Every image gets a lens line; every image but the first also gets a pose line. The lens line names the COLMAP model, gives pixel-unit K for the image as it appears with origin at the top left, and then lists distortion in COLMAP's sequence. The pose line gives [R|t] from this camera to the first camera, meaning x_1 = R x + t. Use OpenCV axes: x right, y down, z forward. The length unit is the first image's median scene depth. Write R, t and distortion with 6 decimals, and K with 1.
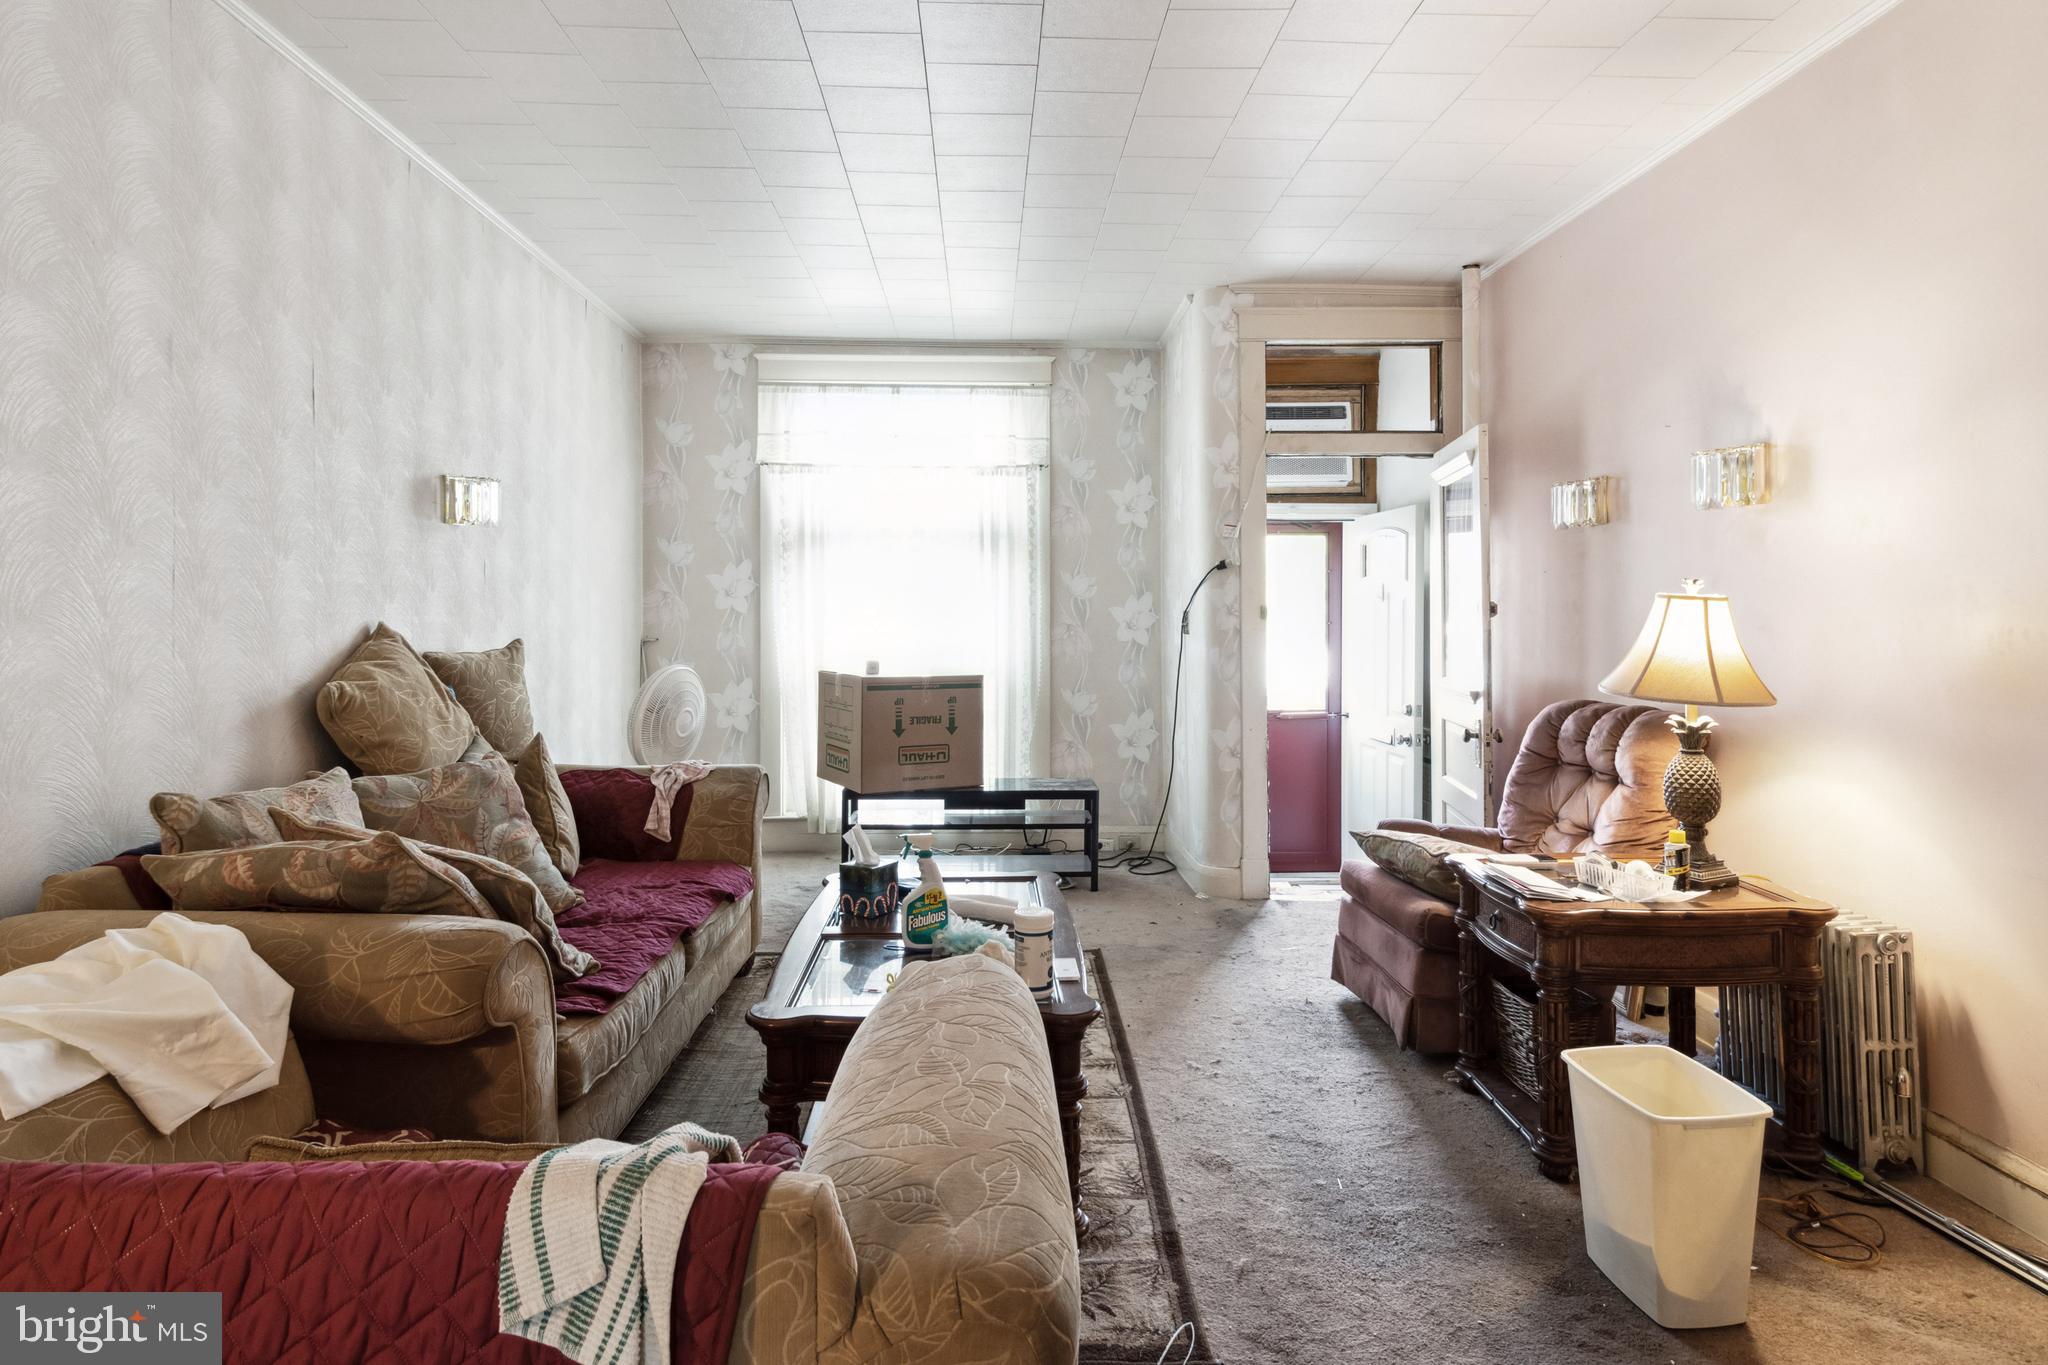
lens RADIAL K [[1114.5, 0, 1028.5], [0, 1114.5, 618.8], [0, 0, 1]] dist [0.000292, 0.000023]
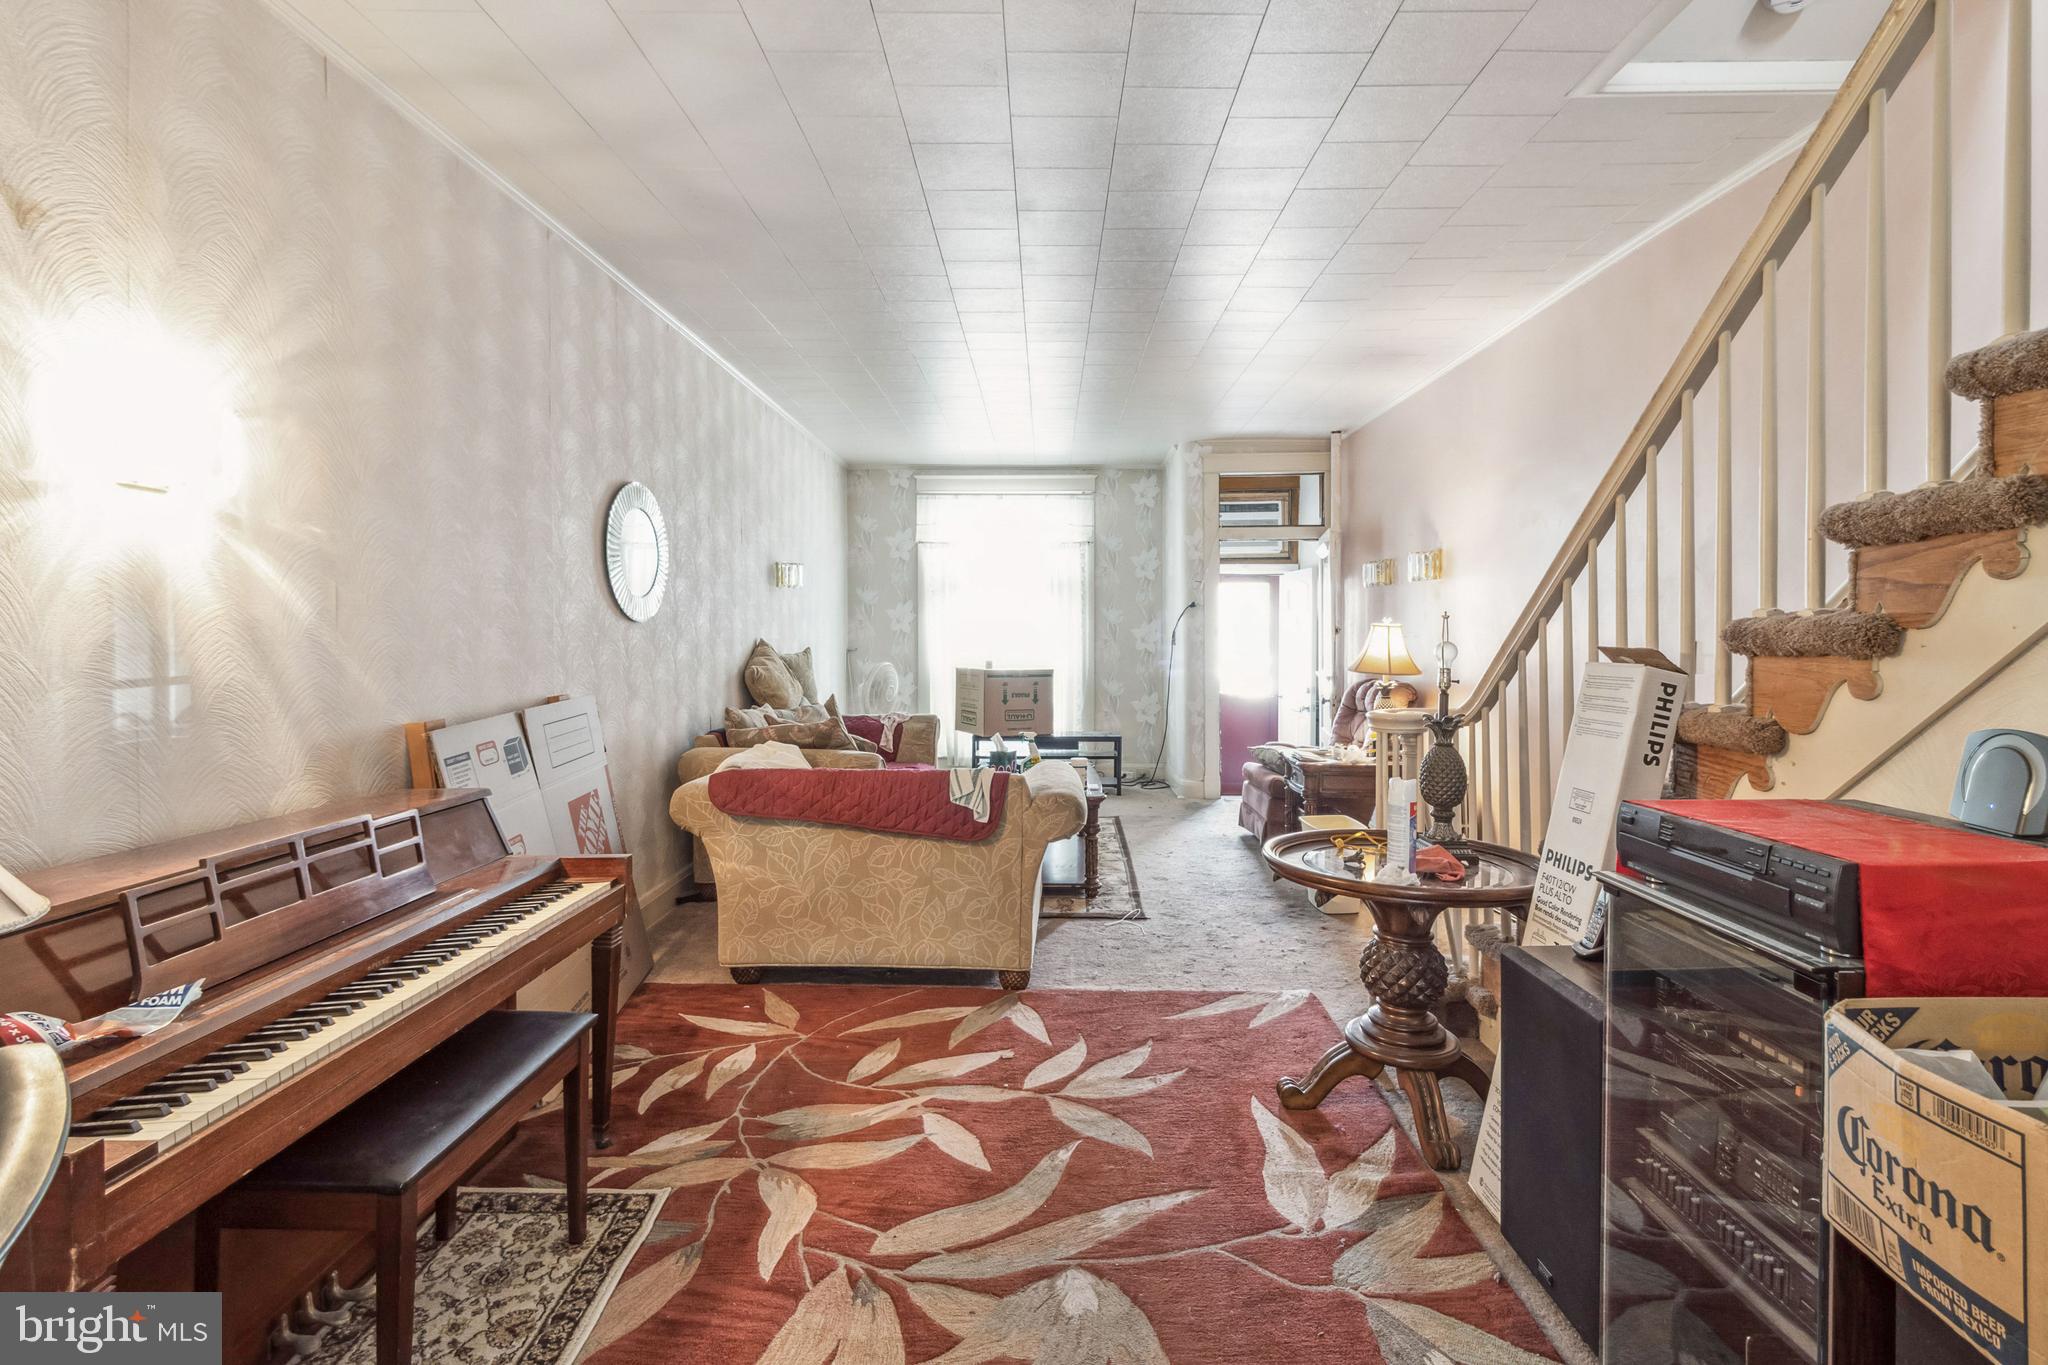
lens RADIAL K [[963.4, 0, 1031.2], [0, 963.4, 640.1], [0, 0, 1]] dist [-0.000356, 0.000451]
pose [[0.998380, -0.000657, -0.056902, 0.008502], [0.000909, 0.999990, 0.004404, -0.000367], [0.056899, -0.004449, 0.998370, -0.458487]]
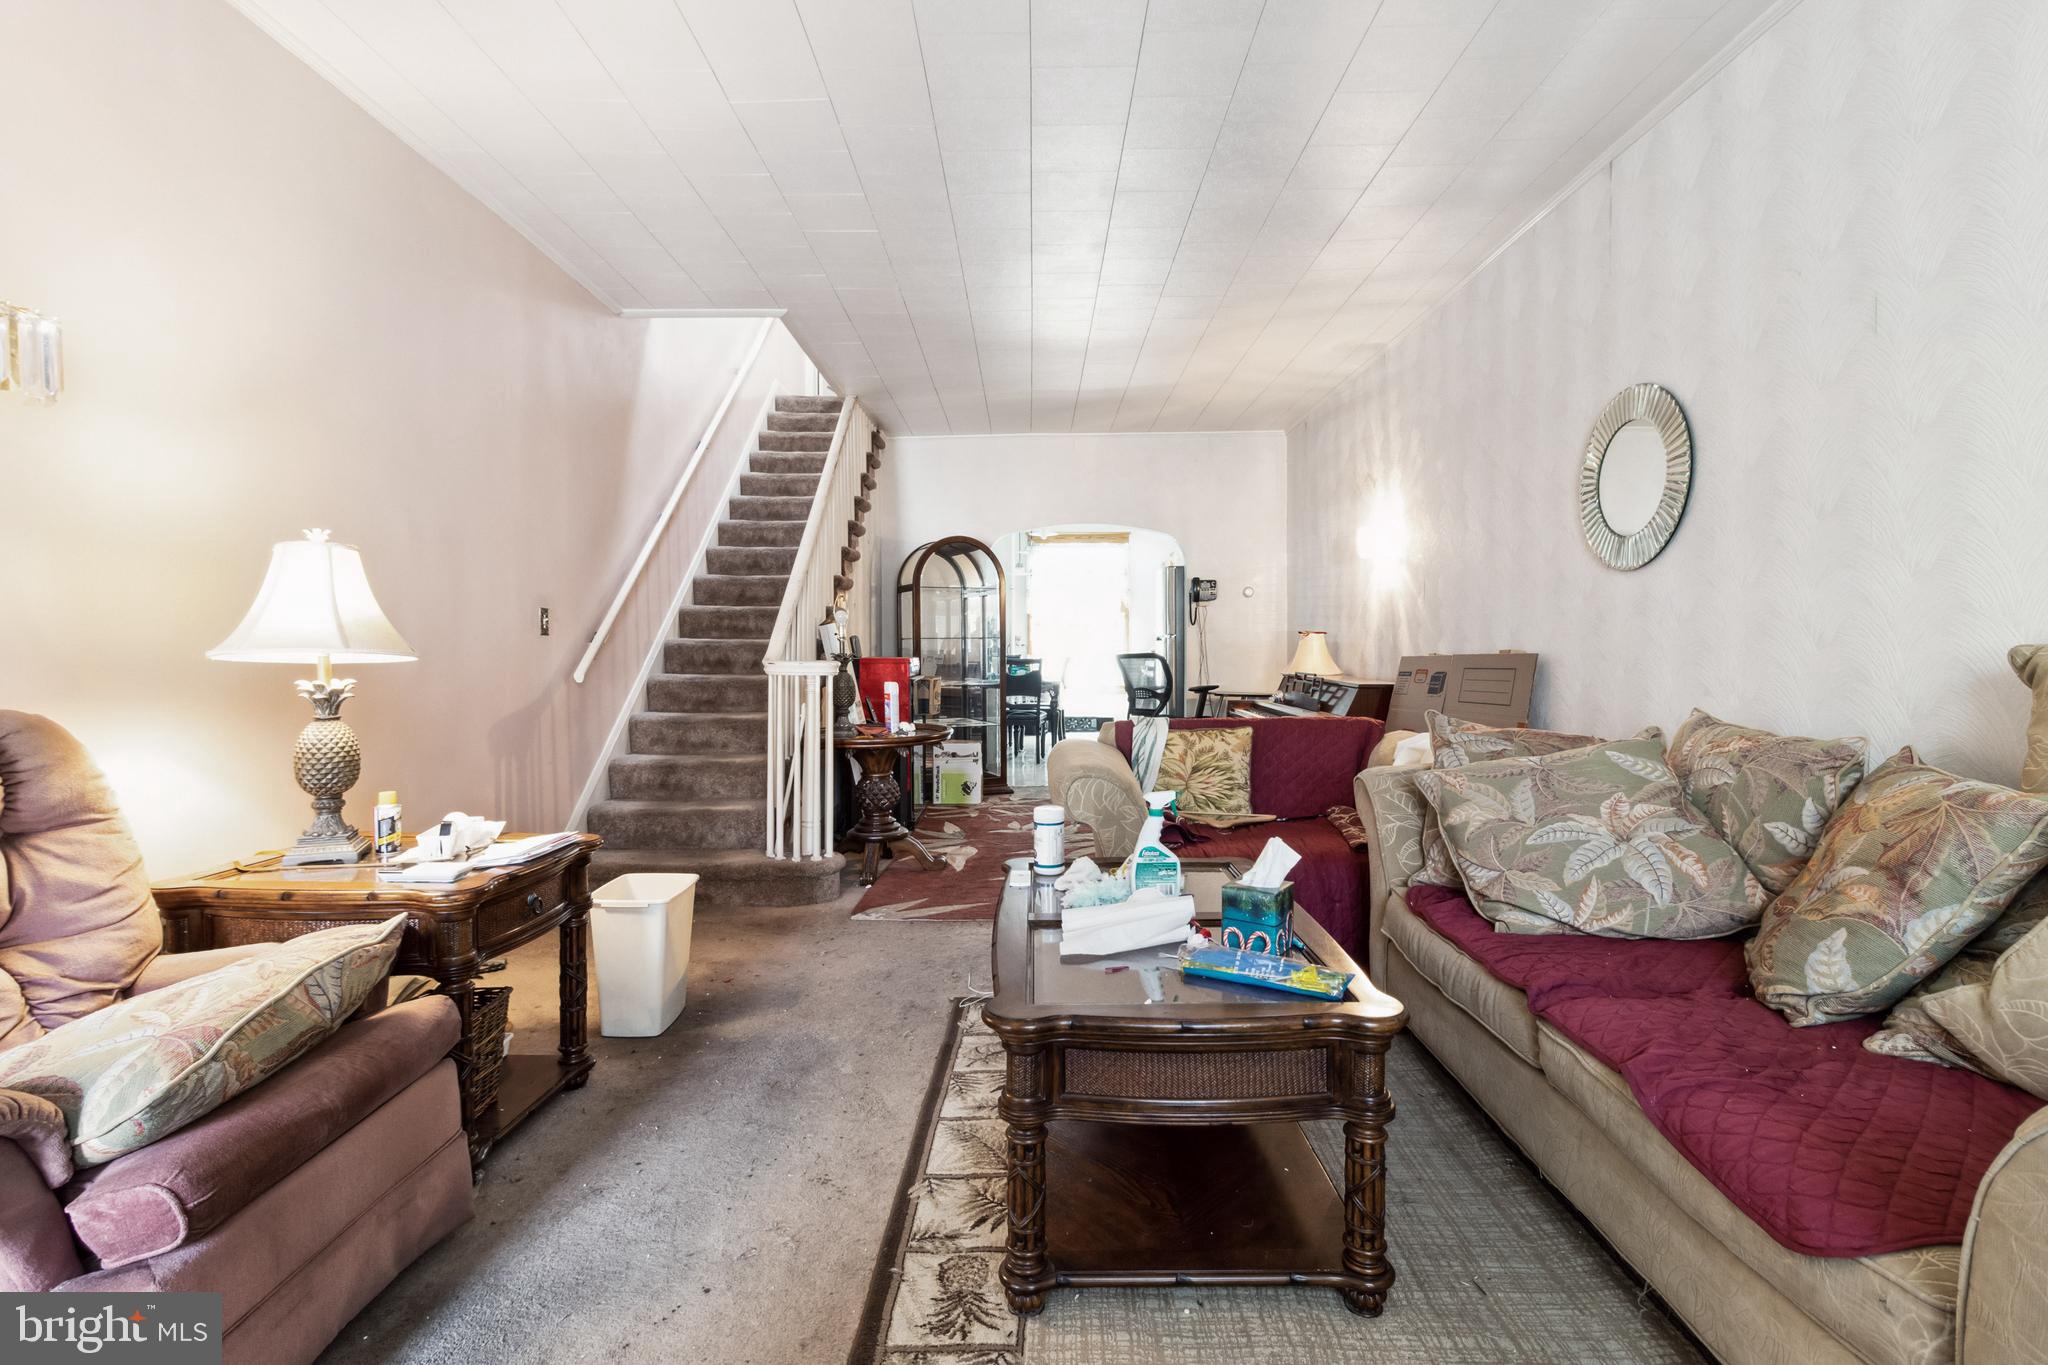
lens RADIAL K [[963.4, 0, 1031.2], [0, 963.4, 640.1], [0, 0, 1]] dist [-0.000356, 0.000451]
pose [[-0.999117, 0.005691, 0.041631, -0.010549], [0.005626, 0.999983, -0.001673, 0.035344], [-0.041640, -0.001437, -0.999132, 1.011937]]
